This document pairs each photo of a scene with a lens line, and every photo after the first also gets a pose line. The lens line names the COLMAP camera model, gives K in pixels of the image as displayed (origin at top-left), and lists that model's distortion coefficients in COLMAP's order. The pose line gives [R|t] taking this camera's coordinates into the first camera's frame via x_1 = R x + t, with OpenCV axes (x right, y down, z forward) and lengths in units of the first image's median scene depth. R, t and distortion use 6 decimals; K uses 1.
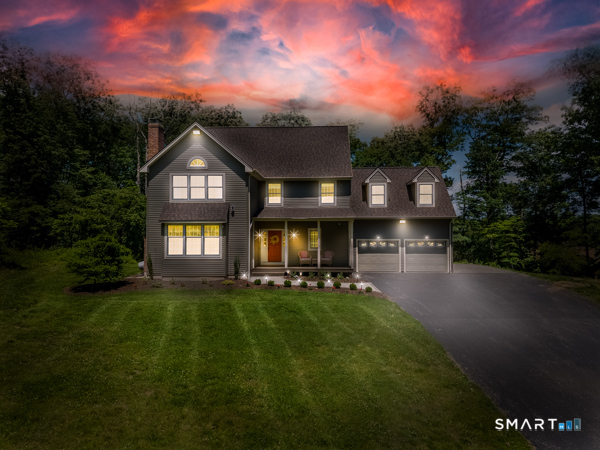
lens RADIAL K [[416.3, 0, 301.1], [0, 416.3, 224.4], [0, 0, 1]] dist [0.029993, 0.002150]
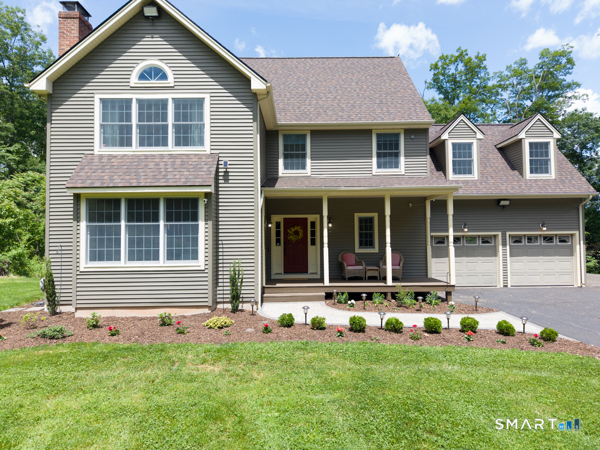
lens RADIAL K [[416.3, 0, 298.4], [0, 416.3, 226.2], [0, 0, 1]] dist [0.029993, 0.002150]
pose [[0.997899, -0.004215, 0.064653, -0.108270], [0.004935, 0.999928, -0.010976, 0.038230], [-0.064602, 0.011272, 0.997847, 0.496147]]
